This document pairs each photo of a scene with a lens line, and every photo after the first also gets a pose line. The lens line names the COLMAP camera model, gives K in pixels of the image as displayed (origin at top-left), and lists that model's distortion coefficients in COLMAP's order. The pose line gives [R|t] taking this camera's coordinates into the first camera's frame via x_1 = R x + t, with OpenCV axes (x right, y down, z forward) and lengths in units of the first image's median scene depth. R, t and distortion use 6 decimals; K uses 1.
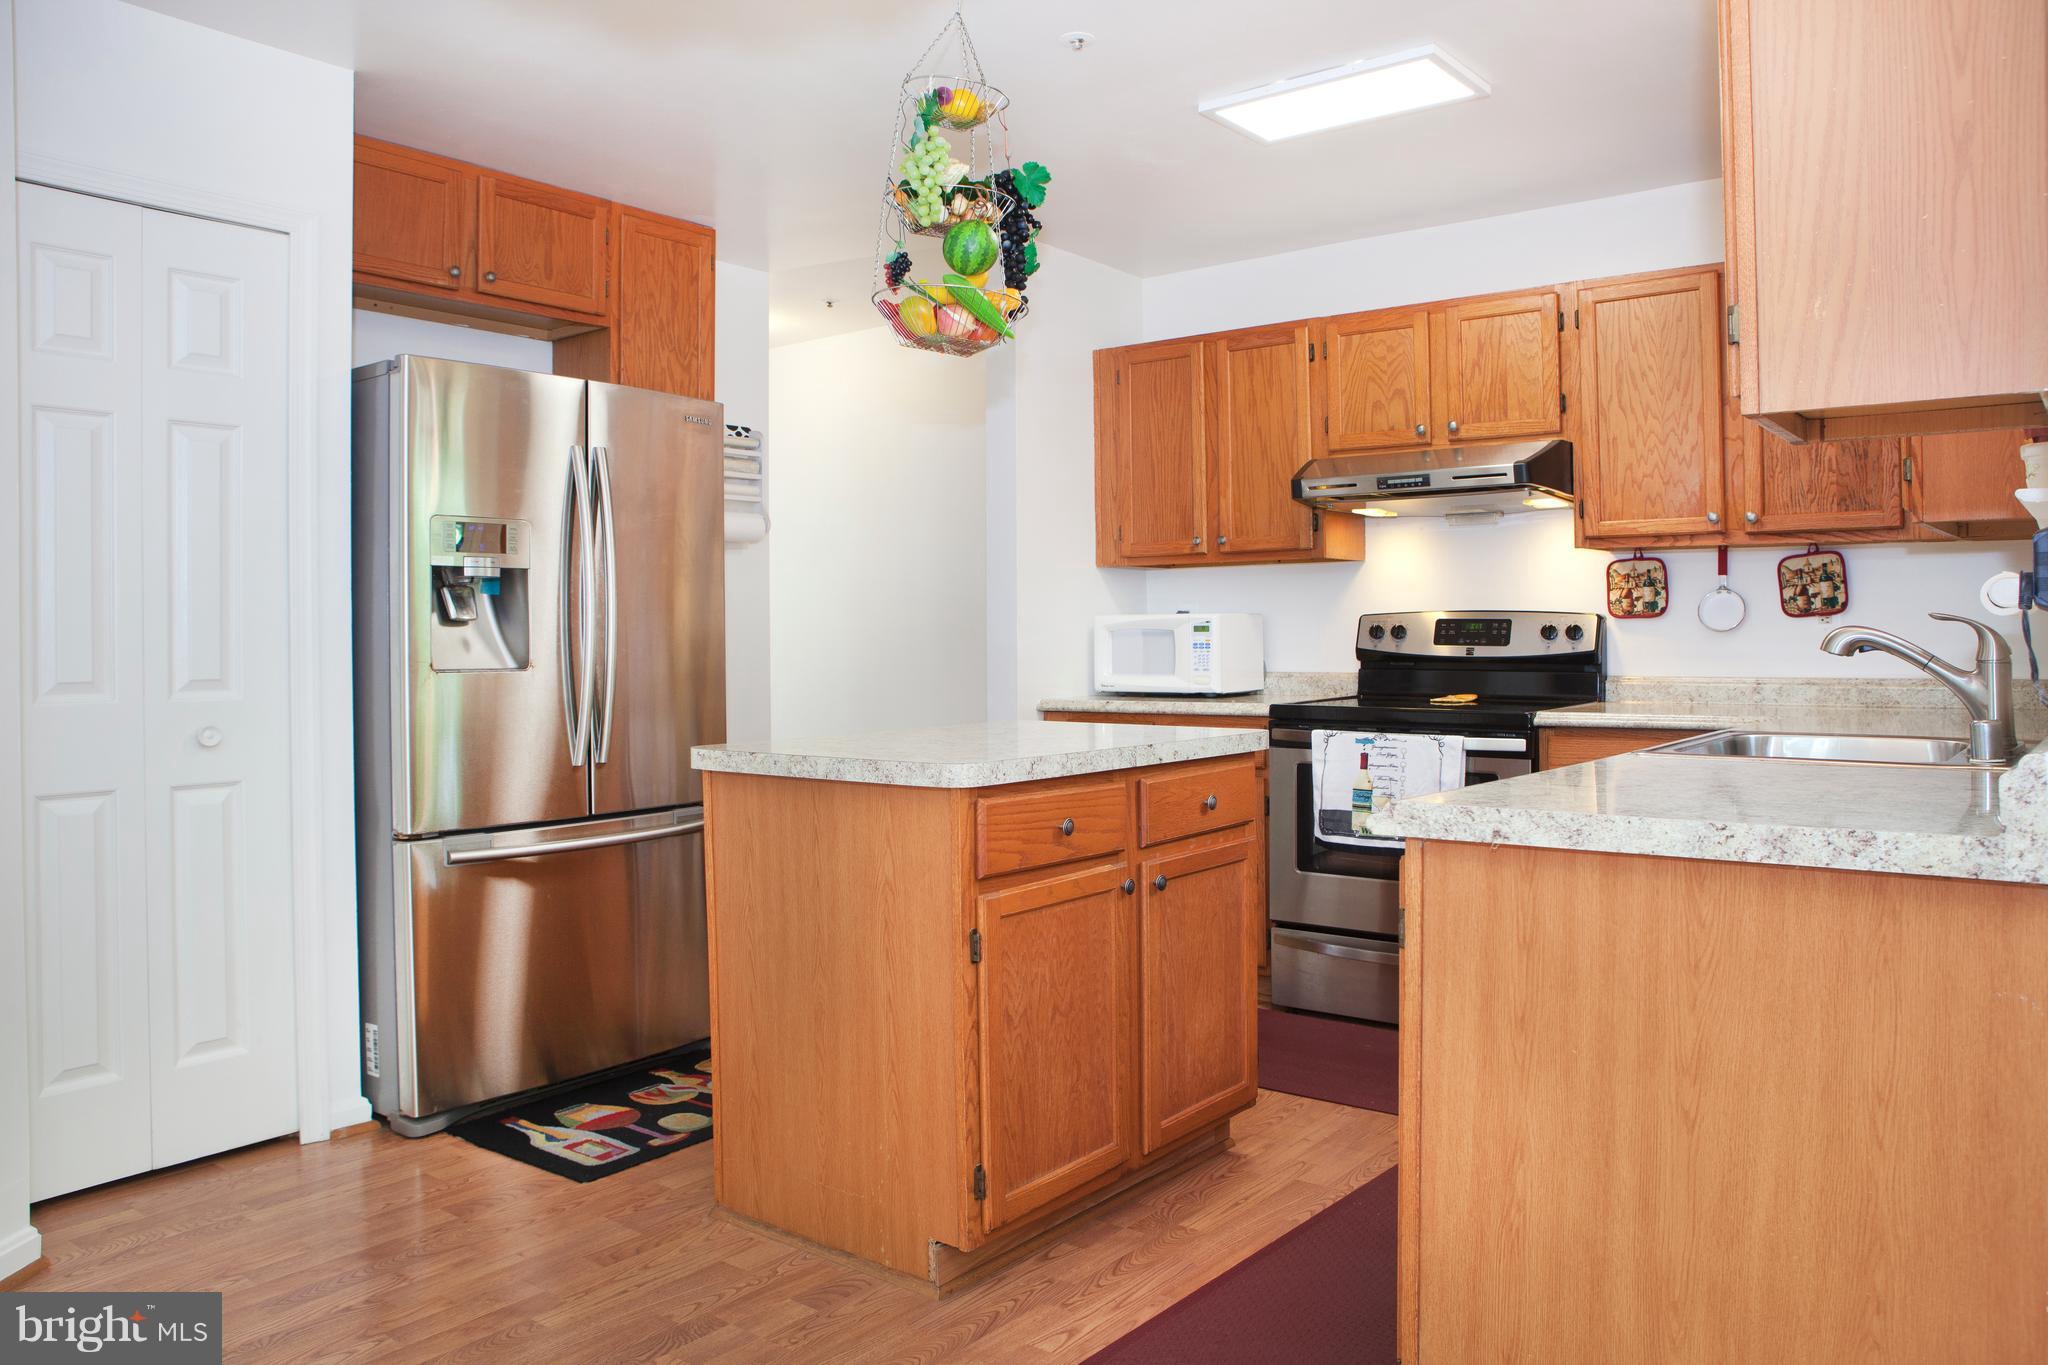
lens RADIAL K [[1465.7, 0, 1079.1], [0, 1465.7, 663.3], [0, 0, 1]] dist [-0.084092, 0.000784]
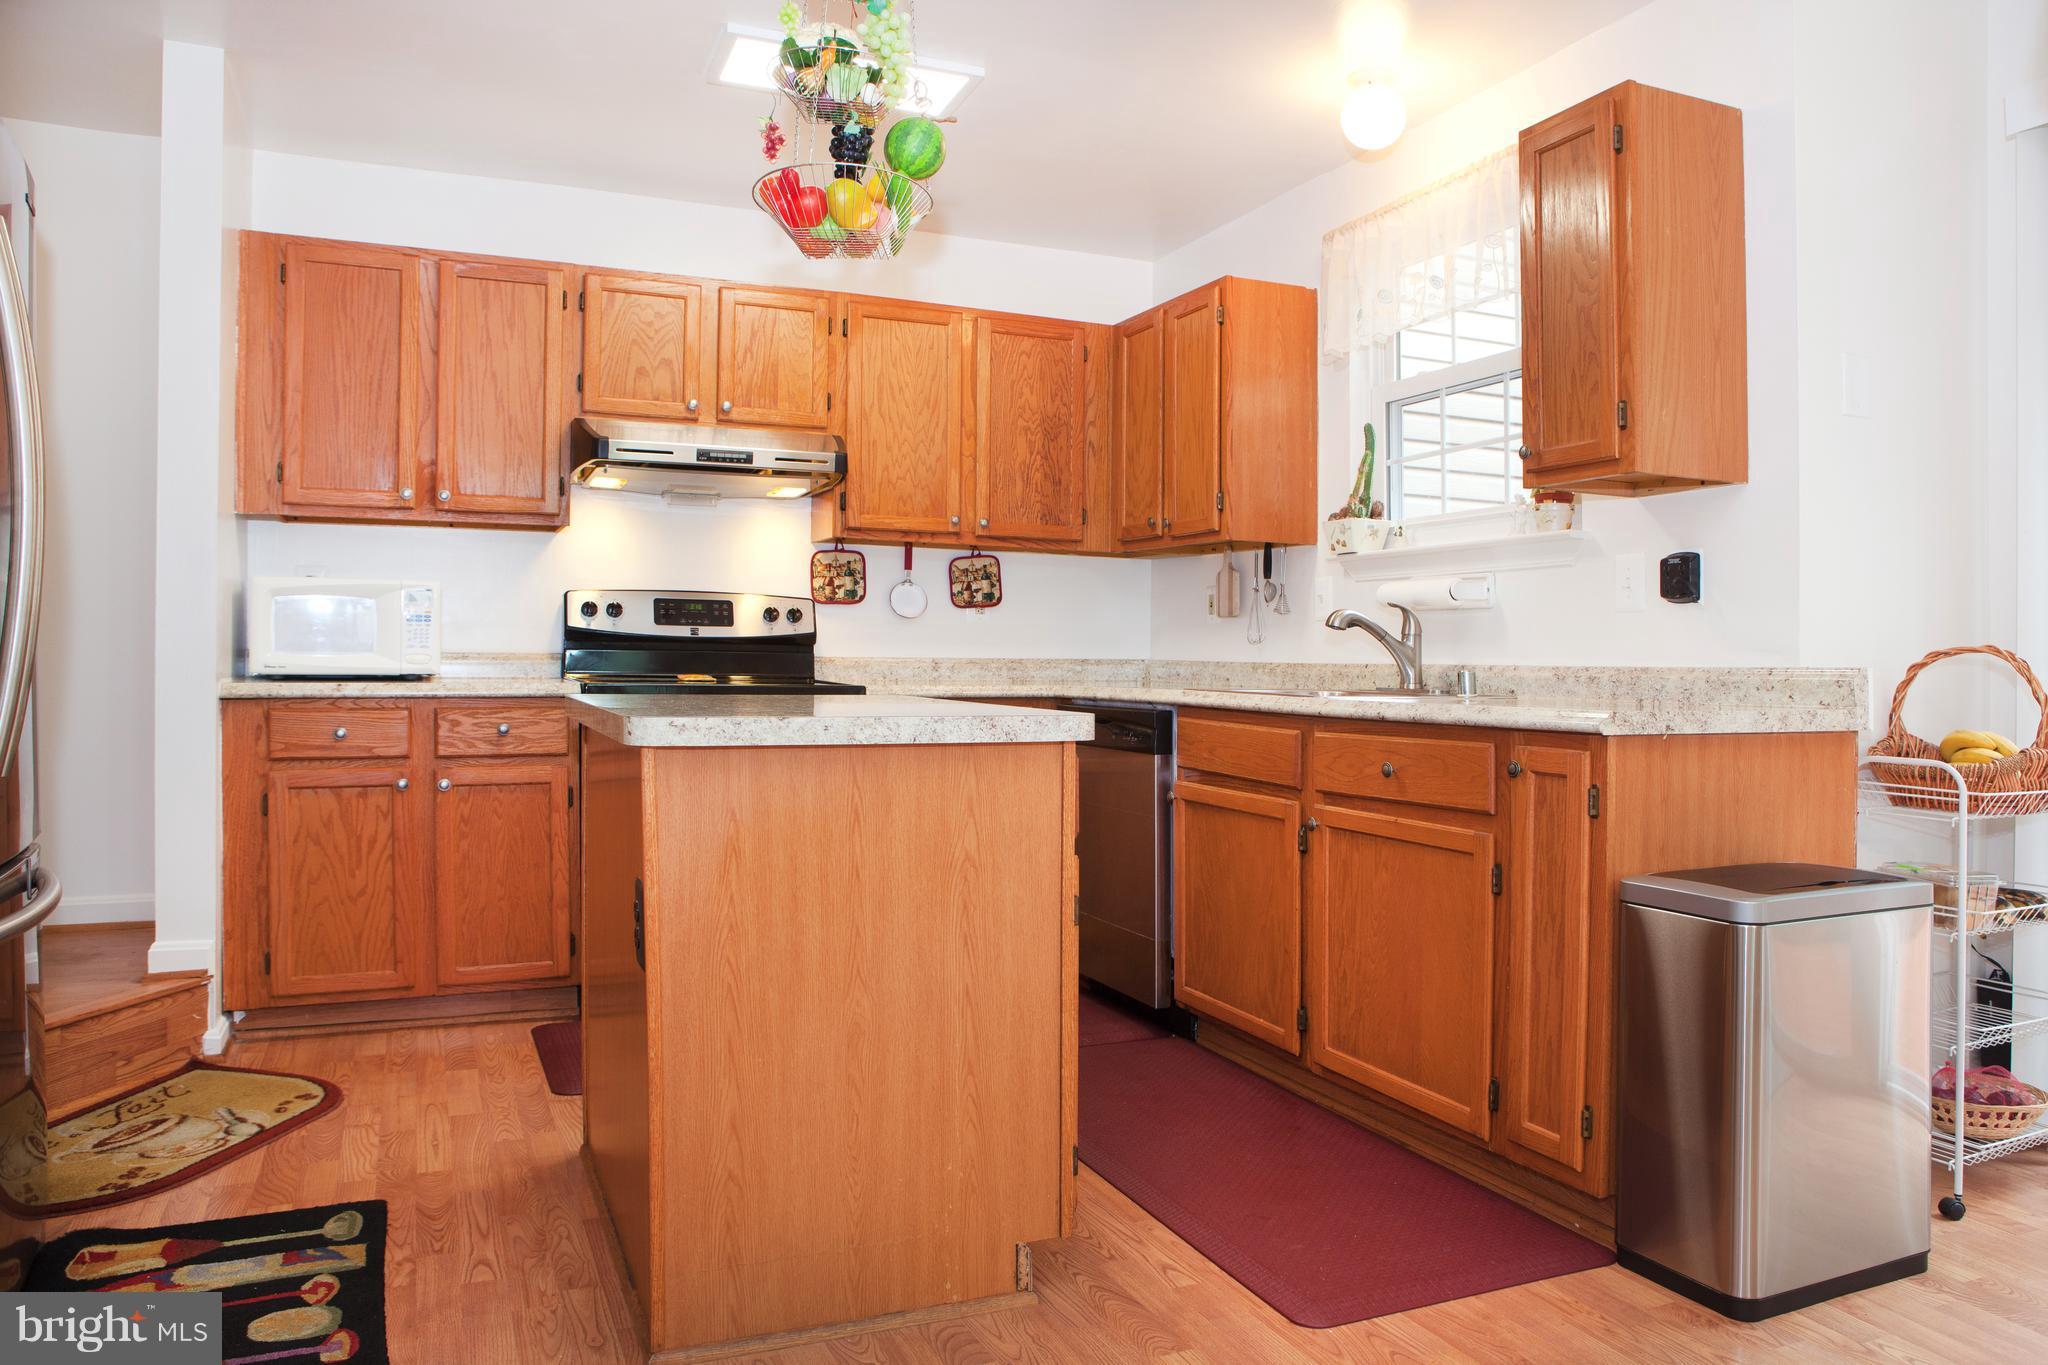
lens RADIAL K [[1465.7, 0, 1029.4], [0, 1465.7, 681.2], [0, 0, 1]] dist [-0.084092, 0.000784]
pose [[0.499220, -0.002371, 0.866472, -0.532089], [-0.000197, 0.999996, 0.002849, 0.025545], [-0.866475, -0.001593, 0.499217, 0.324540]]
